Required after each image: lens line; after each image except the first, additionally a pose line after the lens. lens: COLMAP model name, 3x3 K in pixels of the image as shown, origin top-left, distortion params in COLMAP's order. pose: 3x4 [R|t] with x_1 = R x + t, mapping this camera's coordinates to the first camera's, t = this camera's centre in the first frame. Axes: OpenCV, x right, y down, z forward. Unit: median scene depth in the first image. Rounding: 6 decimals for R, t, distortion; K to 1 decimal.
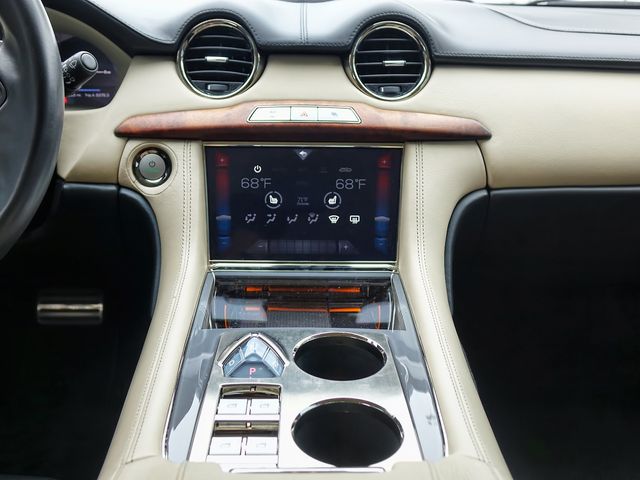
lens RADIAL K [[629.9, 0, 320.0], [0, 629.9, 240.0], [0, 0, 1]] dist [0.001270, -0.004409]
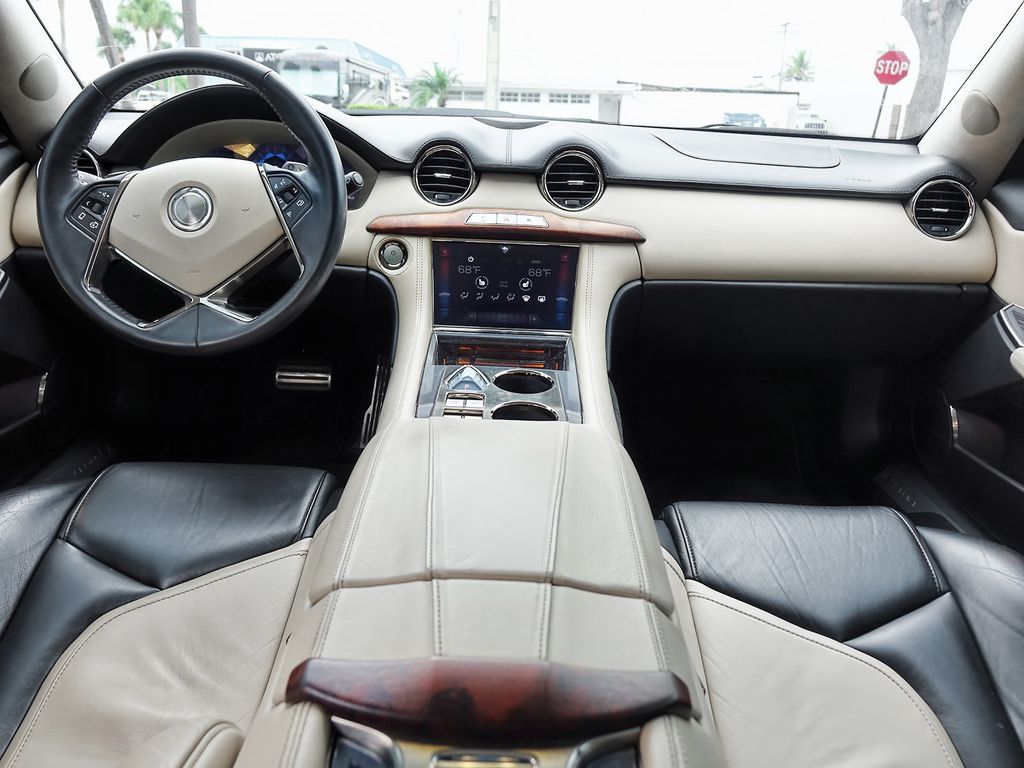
lens RADIAL K [[753.0, 0, 512.0], [0, 753.0, 384.0], [0, 0, 1]] dist [-0.000917, 0.000397]
pose [[0.999205, 0.035472, -0.018194, 0.027699], [-0.034858, 0.998847, 0.033007, 0.098289], [0.019344, -0.032346, 0.999290, -0.618585]]
